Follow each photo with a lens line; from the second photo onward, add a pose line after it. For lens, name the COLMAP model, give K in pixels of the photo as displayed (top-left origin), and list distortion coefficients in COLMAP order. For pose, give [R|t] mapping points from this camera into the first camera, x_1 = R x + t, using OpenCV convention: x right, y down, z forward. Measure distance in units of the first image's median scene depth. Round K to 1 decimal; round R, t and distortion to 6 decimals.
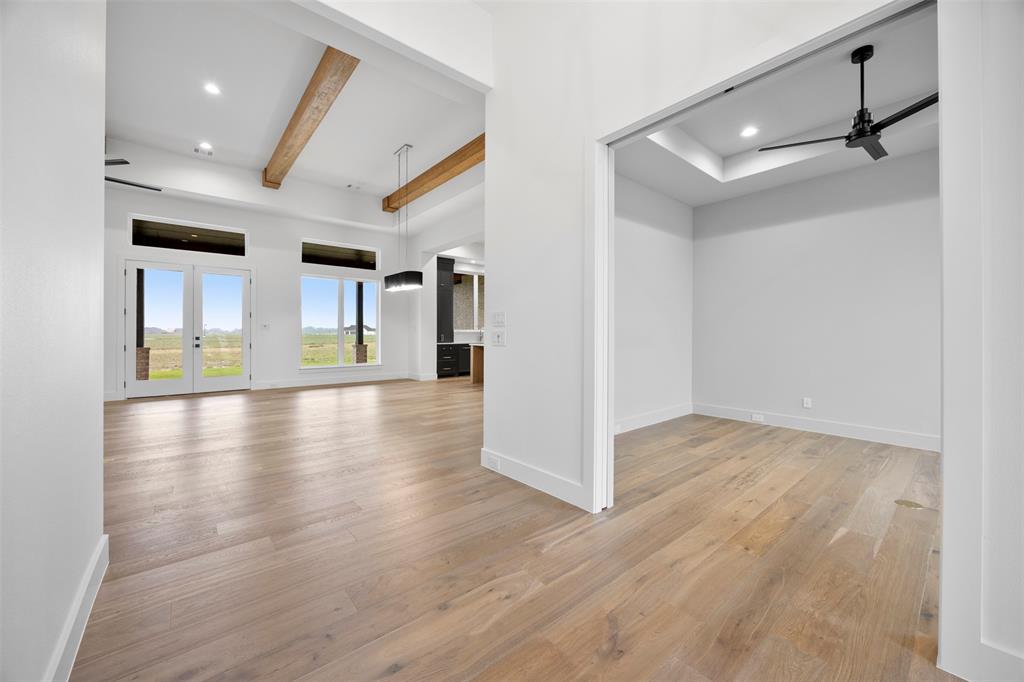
lens RADIAL K [[393.7, 0, 512.9], [0, 393.7, 333.2], [0, 0, 1]] dist [-0.001354, 0.000009]
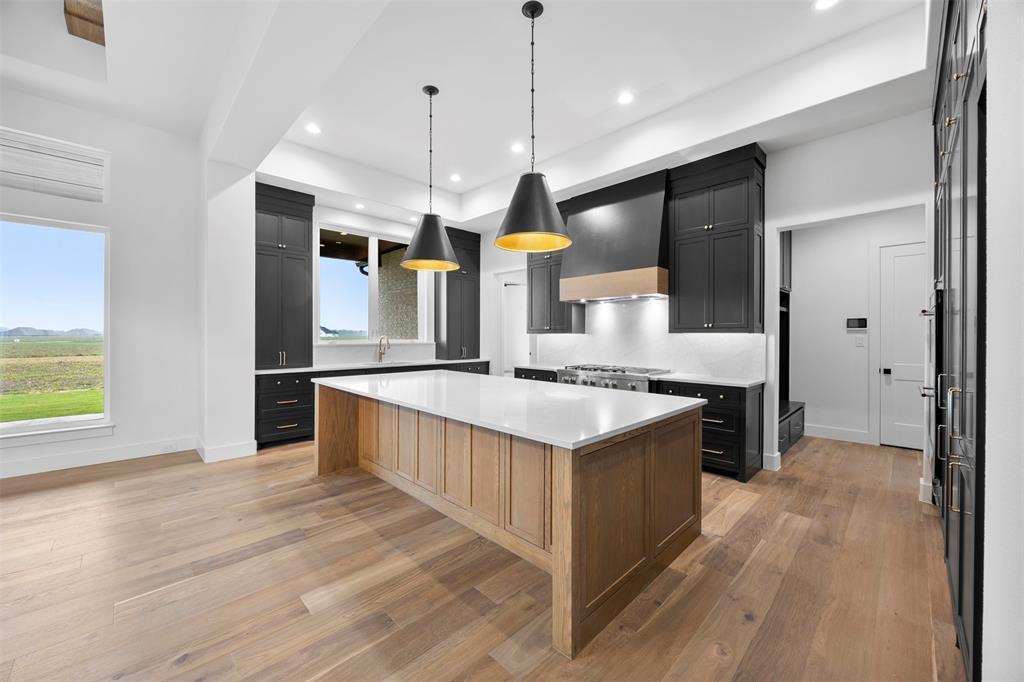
lens RADIAL K [[393.7, 0, 508.9], [0, 393.7, 335.3], [0, 0, 1]] dist [-0.001354, 0.000009]
pose [[0.997838, 0.004688, 0.065549, 0.076809], [-0.004651, 0.999989, -0.000714, -0.021321], [-0.065551, 0.000408, 0.997849, 0.638855]]
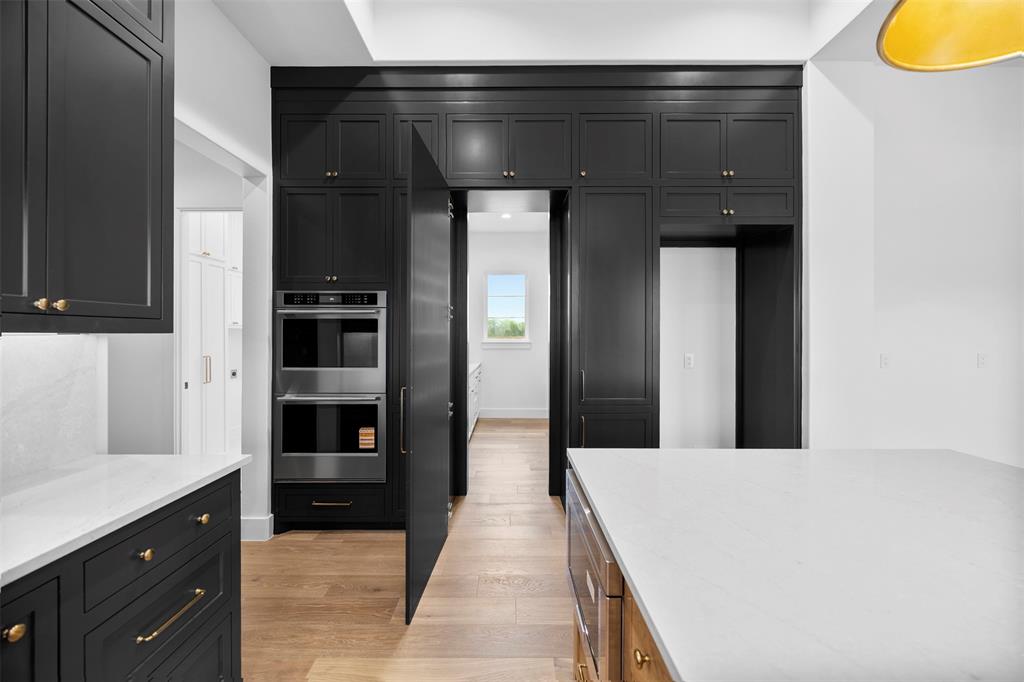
lens RADIAL K [[393.7, 0, 511.2], [0, 393.7, 334.6], [0, 0, 1]] dist [-0.001354, 0.000009]
pose [[-0.758534, -0.000715, 0.651633, 0.155897], [0.003284, 0.999983, 0.004919, -0.025205], [-0.651625, 0.005871, -0.758519, 1.107509]]
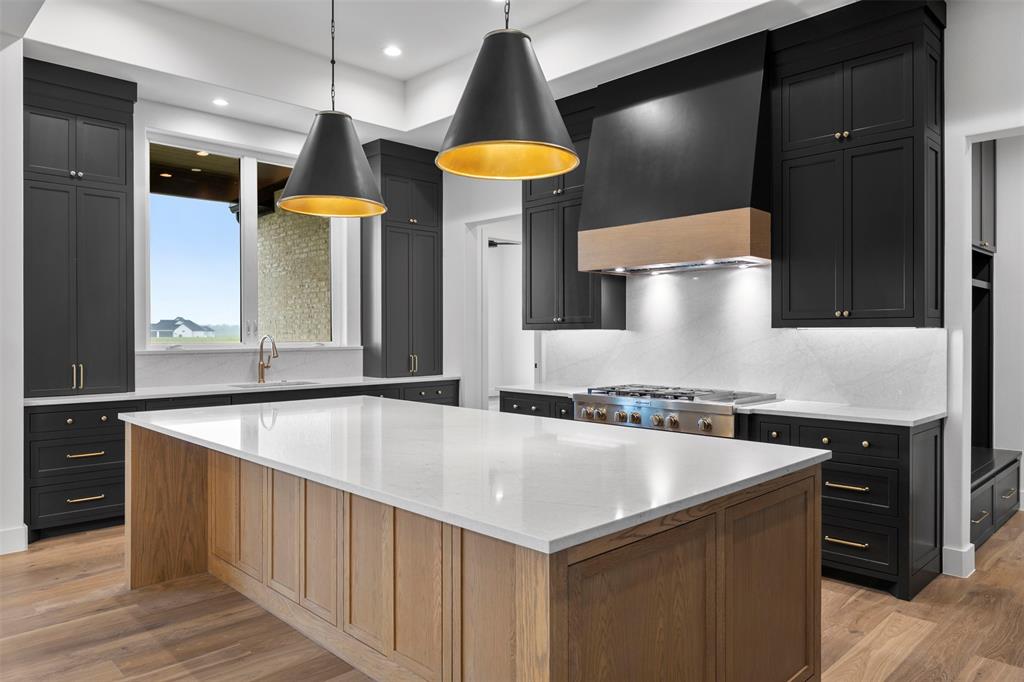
lens RADIAL K [[685.6, 0, 512.3], [0, 685.6, 334.1], [0, 0, 1]] dist [0.001589, -0.004164]
pose [[0.997864, 0.000714, 0.065321, 0.099990], [-0.000725, 1.000000, 0.000137, -0.021030], [-0.065321, -0.000184, 0.997864, 0.657239]]
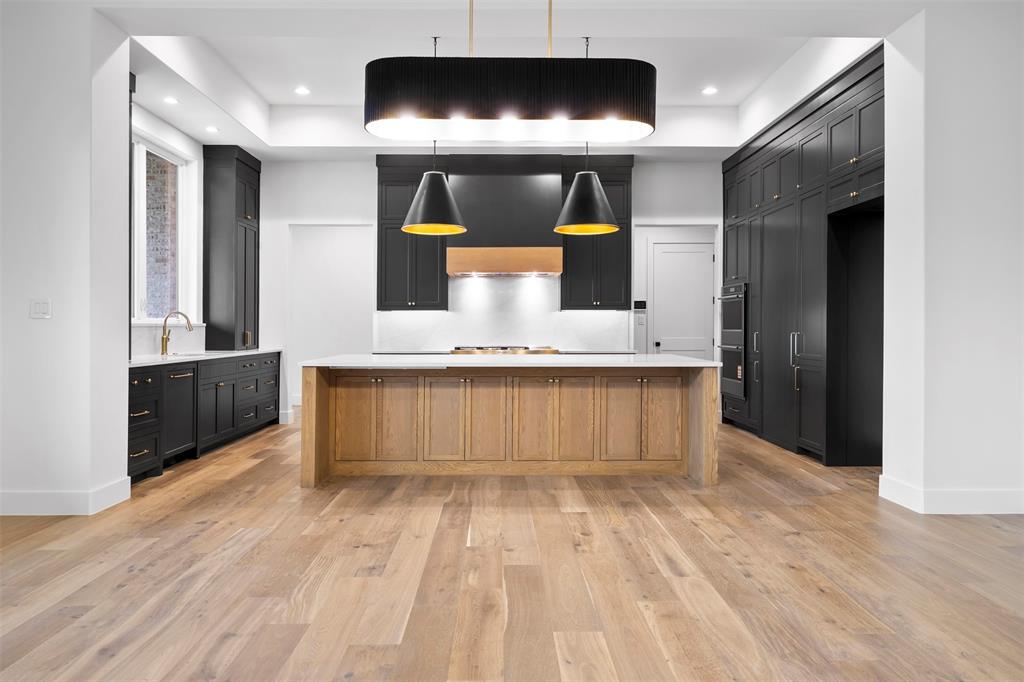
lens RADIAL K [[685.6, 0, 511.5], [0, 685.6, 323.4], [0, 0, 1]] dist [0.001589, -0.004164]
pose [[0.639162, 0.005854, 0.769050, -0.460888], [0.001296, 0.999961, -0.008689, 0.001521], [-0.769071, 0.006551, 0.639130, 0.585622]]
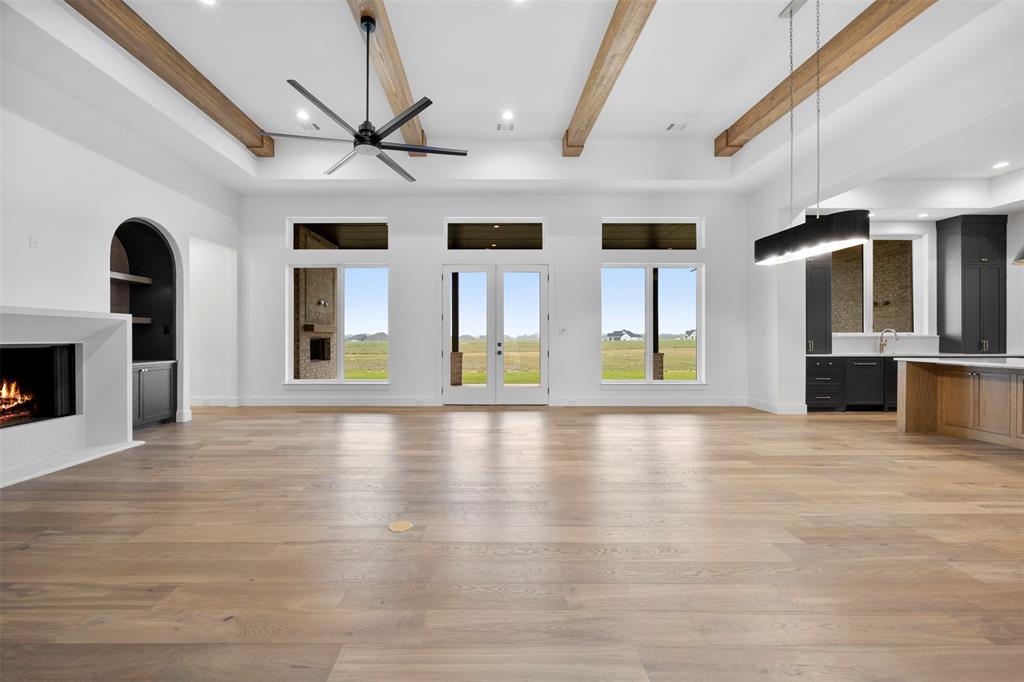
lens RADIAL K [[393.7, 0, 483.2], [0, 393.7, 339.9], [0, 0, 1]] dist [-0.001354, 0.000009]
pose [[0.761722, 0.001055, -0.647903, -0.213293], [0.000403, 0.999998, 0.002102, 0.000649], [0.647903, -0.001862, 0.761720, 0.250656]]
